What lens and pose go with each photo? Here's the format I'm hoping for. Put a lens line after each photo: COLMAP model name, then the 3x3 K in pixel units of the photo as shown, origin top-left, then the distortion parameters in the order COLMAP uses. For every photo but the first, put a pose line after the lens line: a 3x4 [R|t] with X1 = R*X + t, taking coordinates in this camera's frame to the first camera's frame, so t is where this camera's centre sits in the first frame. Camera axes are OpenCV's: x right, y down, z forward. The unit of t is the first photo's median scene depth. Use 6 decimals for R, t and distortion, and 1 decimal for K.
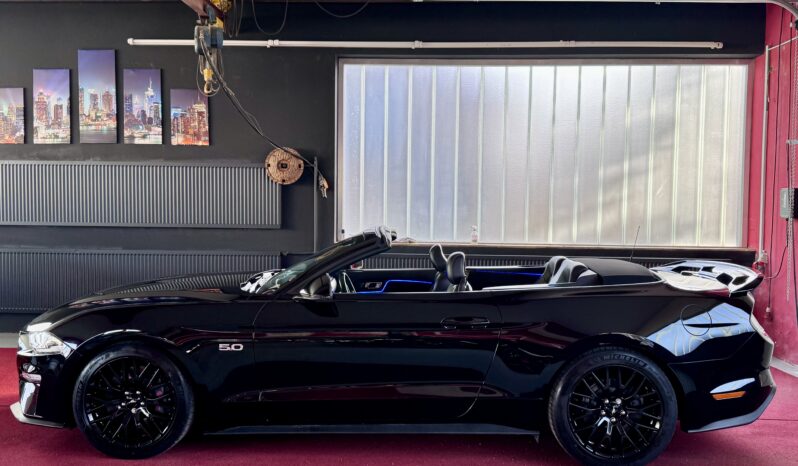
lens RADIAL K [[711.5, 0, 399.0], [0, 711.5, 233.0], [0, 0, 1]] dist [0.000926, 0.000082]
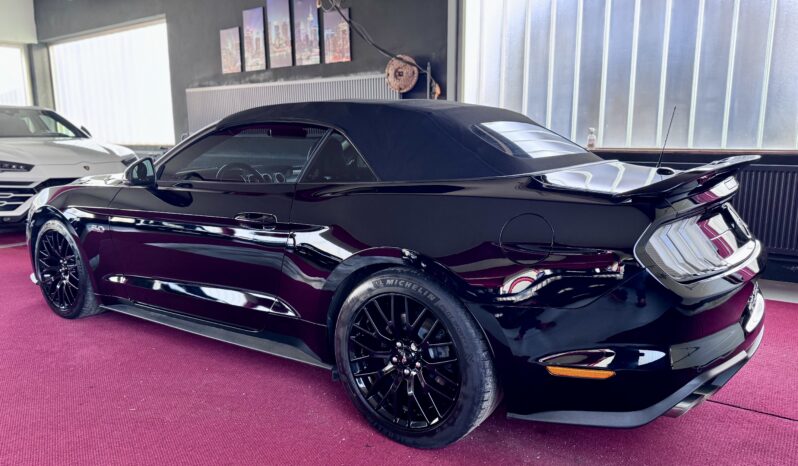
lens RADIAL K [[558.3, 0, 399.0], [0, 558.3, 233.0], [0, 0, 1]] dist [0.021228, -0.008383]
pose [[0.847543, 0.076048, -0.525251, 0.279946], [-0.006352, 0.991063, 0.133240, 0.027560], [0.530689, -0.109591, 0.840452, 0.270895]]
